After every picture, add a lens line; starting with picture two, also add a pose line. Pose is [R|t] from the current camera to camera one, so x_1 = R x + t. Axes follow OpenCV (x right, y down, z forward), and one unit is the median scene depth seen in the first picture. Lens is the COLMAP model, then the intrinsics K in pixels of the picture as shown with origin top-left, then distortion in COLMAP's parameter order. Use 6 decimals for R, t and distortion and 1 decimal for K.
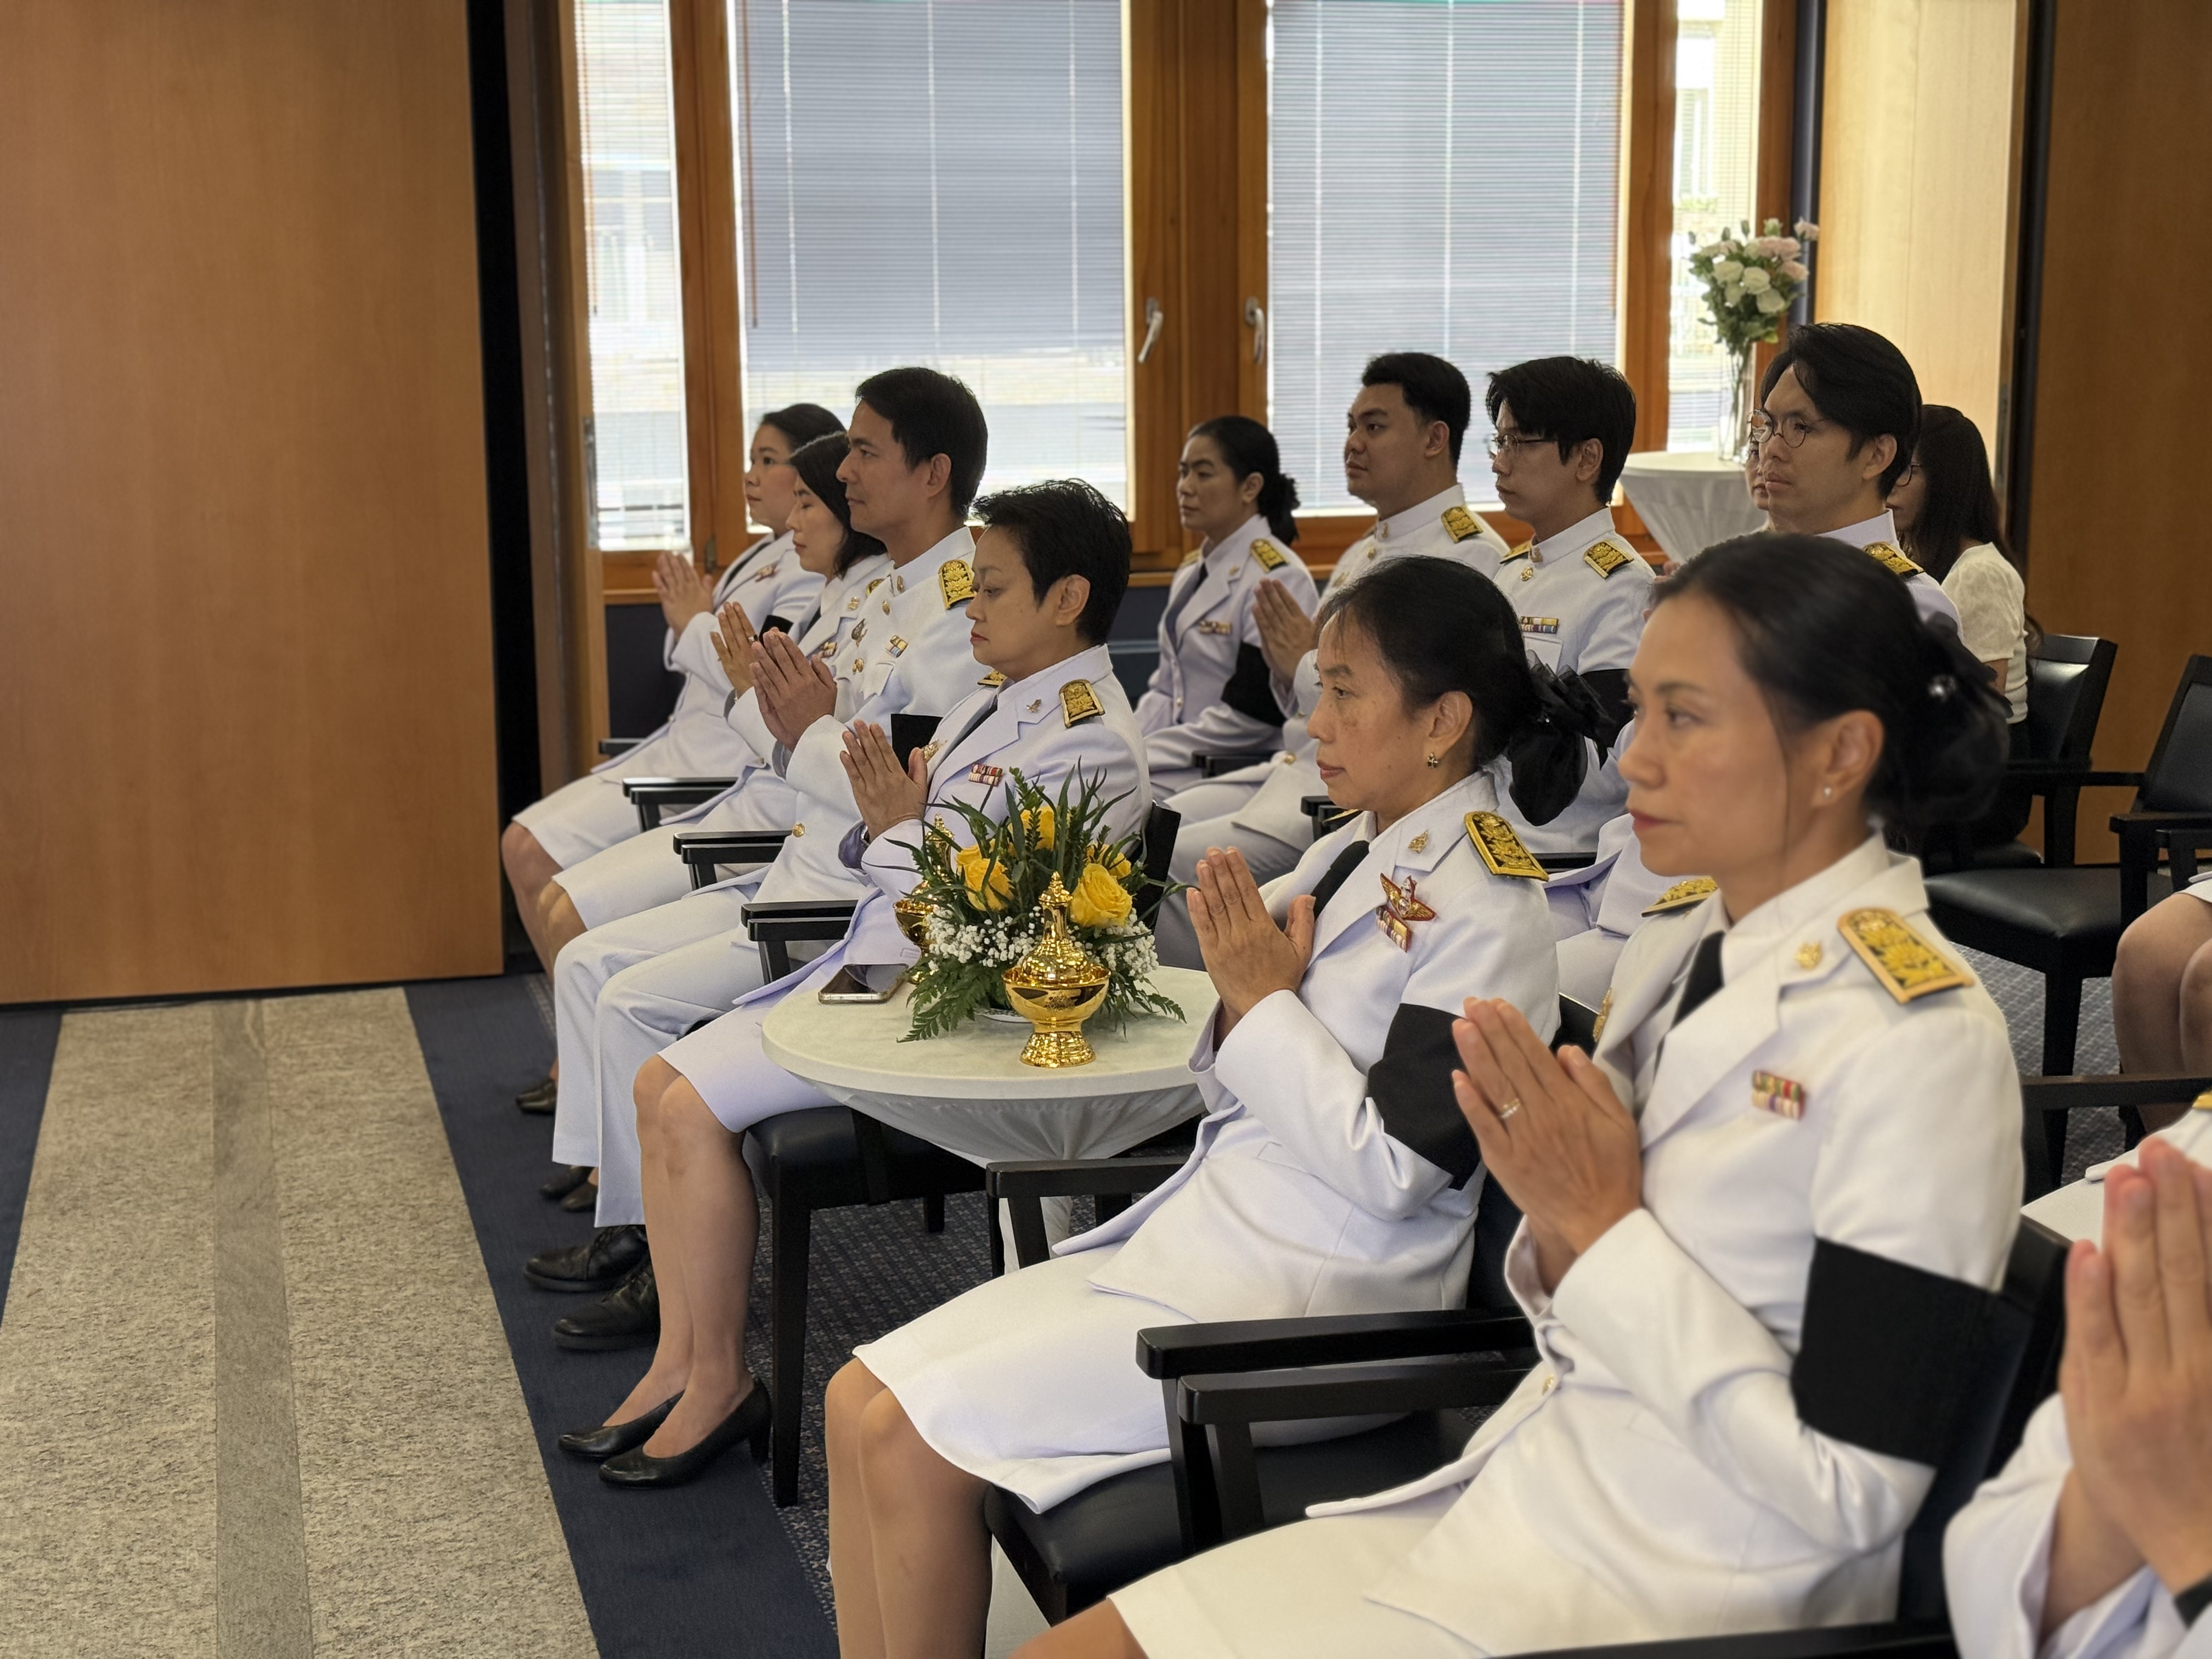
lens RADIAL K [[3044.8, 0, 1104.7], [0, 3044.8, 844.3], [0, 0, 1]] dist [0.221518, 0.000000]
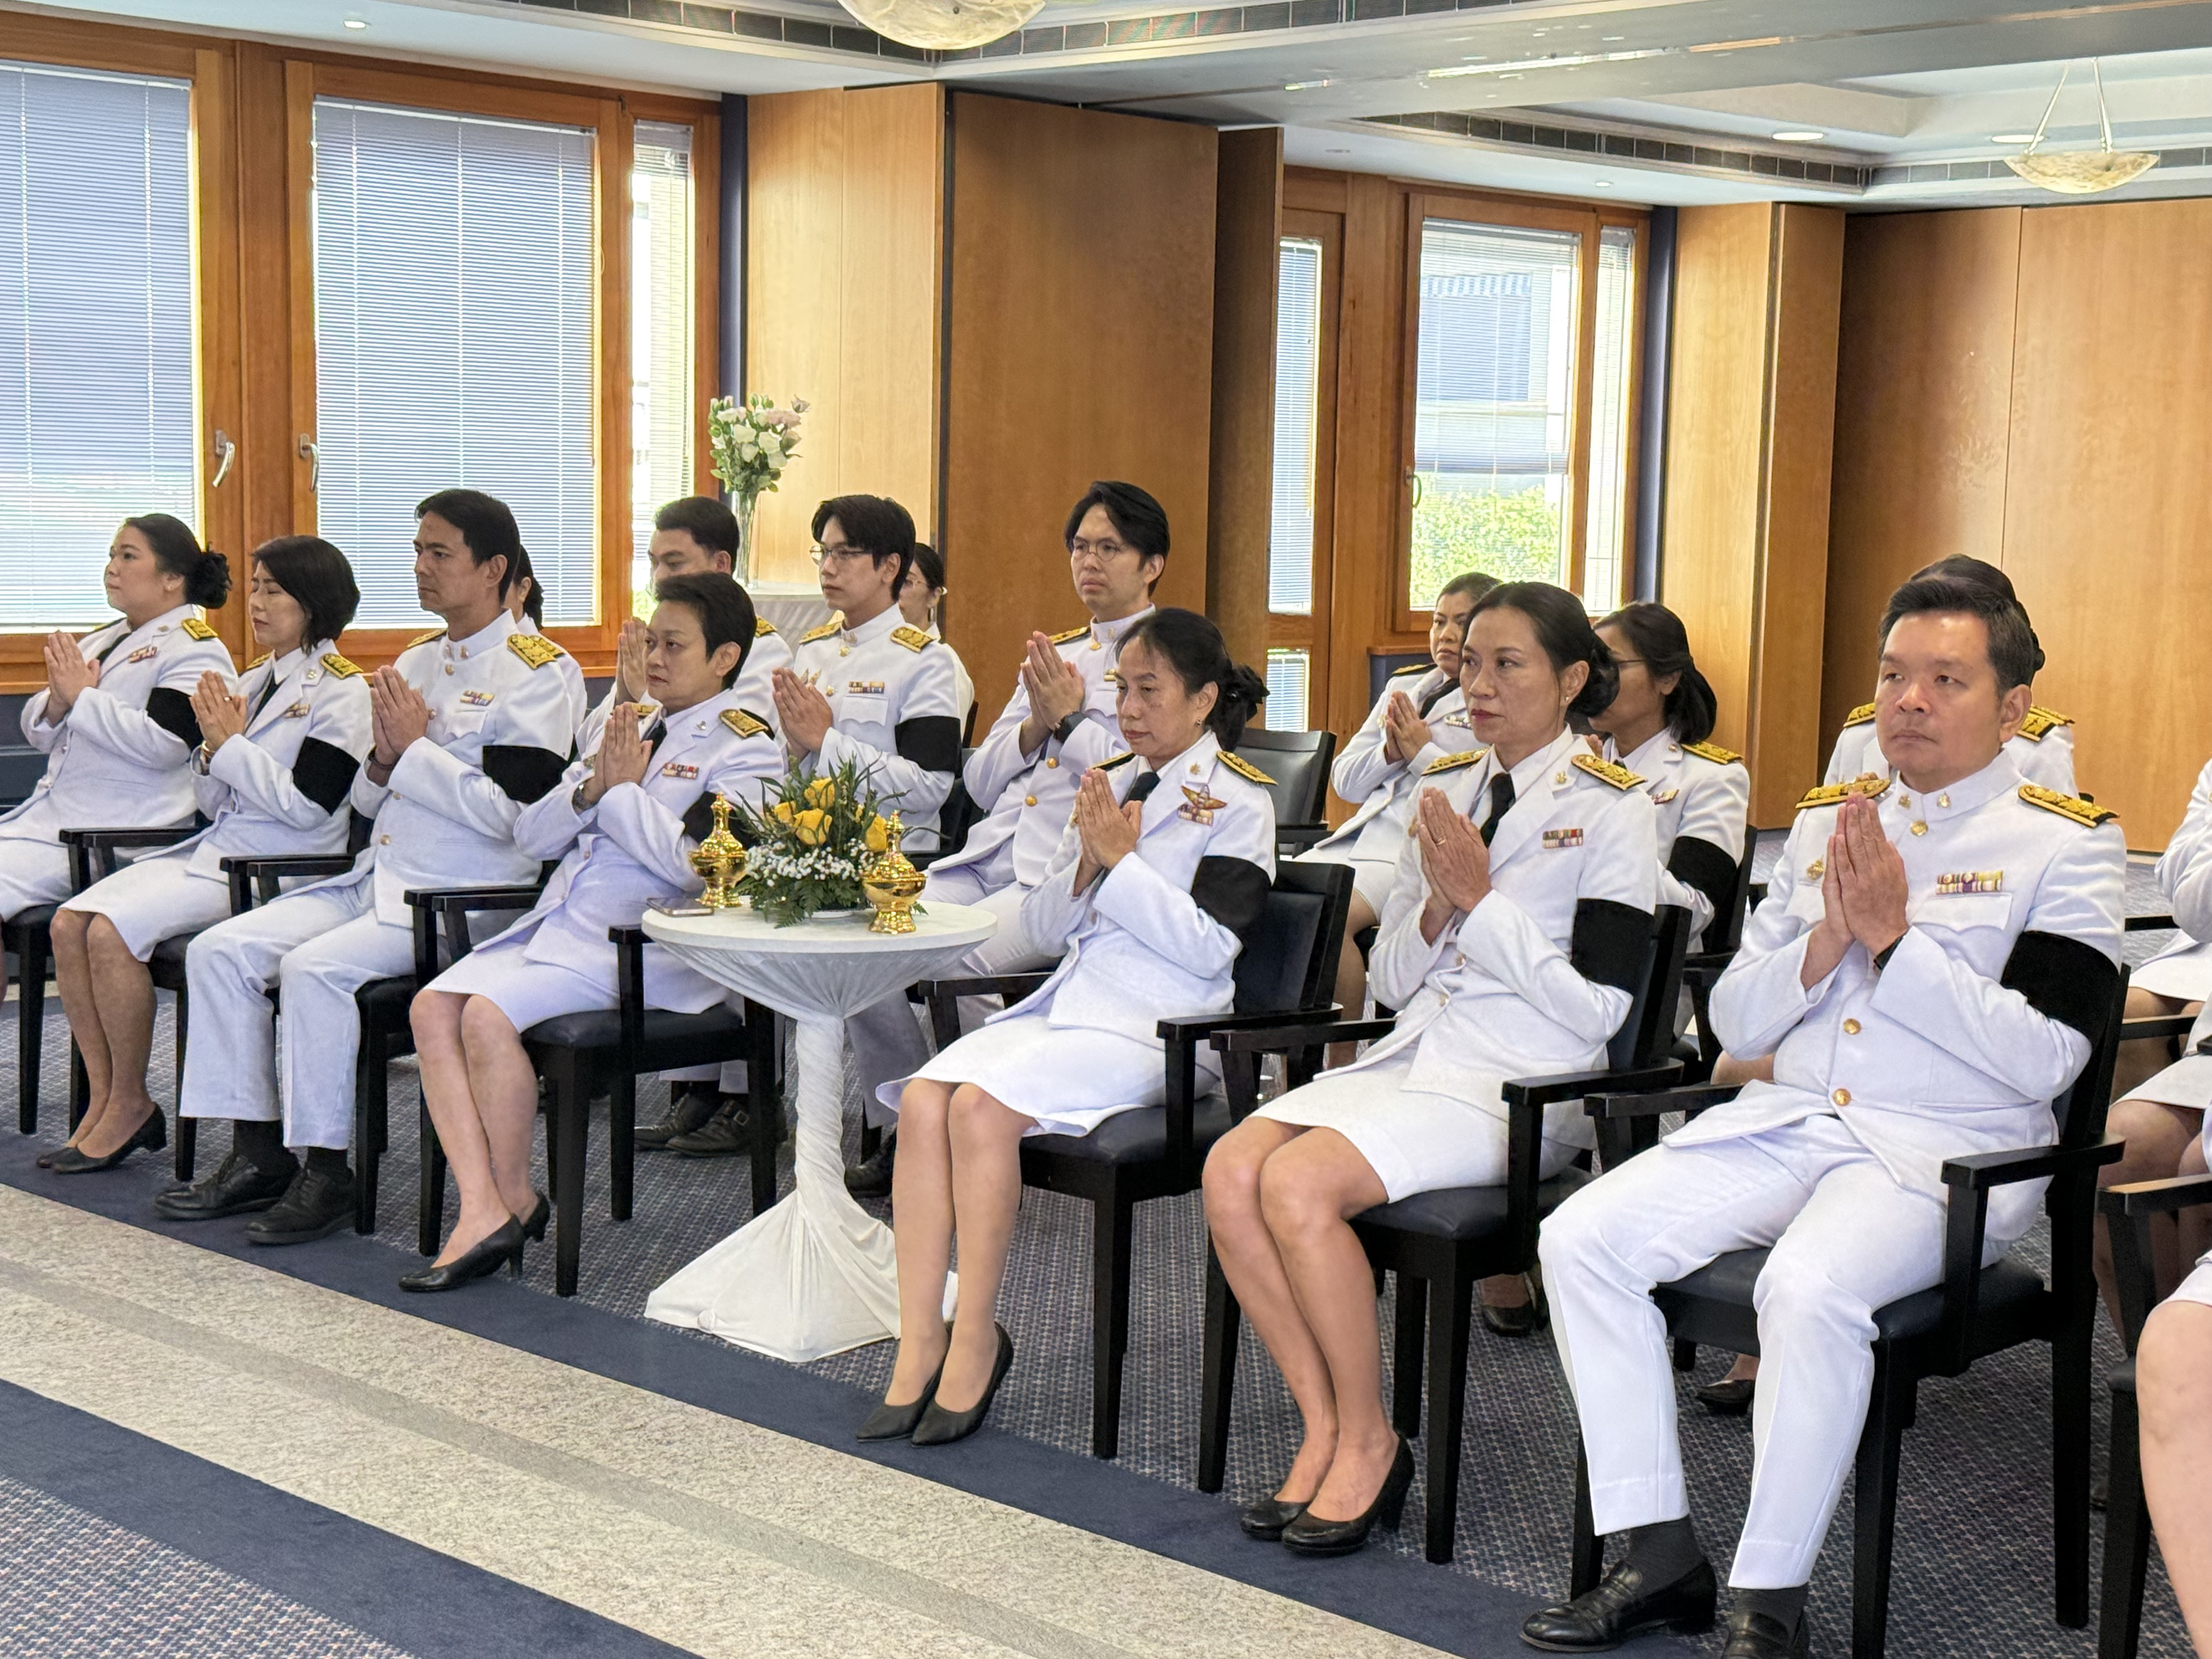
lens RADIAL K [[3464.8, 0, 1109.2], [0, 3464.8, 833.9], [0, 0, 1]] dist [0.035328, 0.000000]
pose [[0.872483, -0.023892, 0.488061, -0.563858], [0.053150, 0.997518, -0.046183, 0.077747], [-0.485746, 0.066234, 0.871587, -0.442836]]
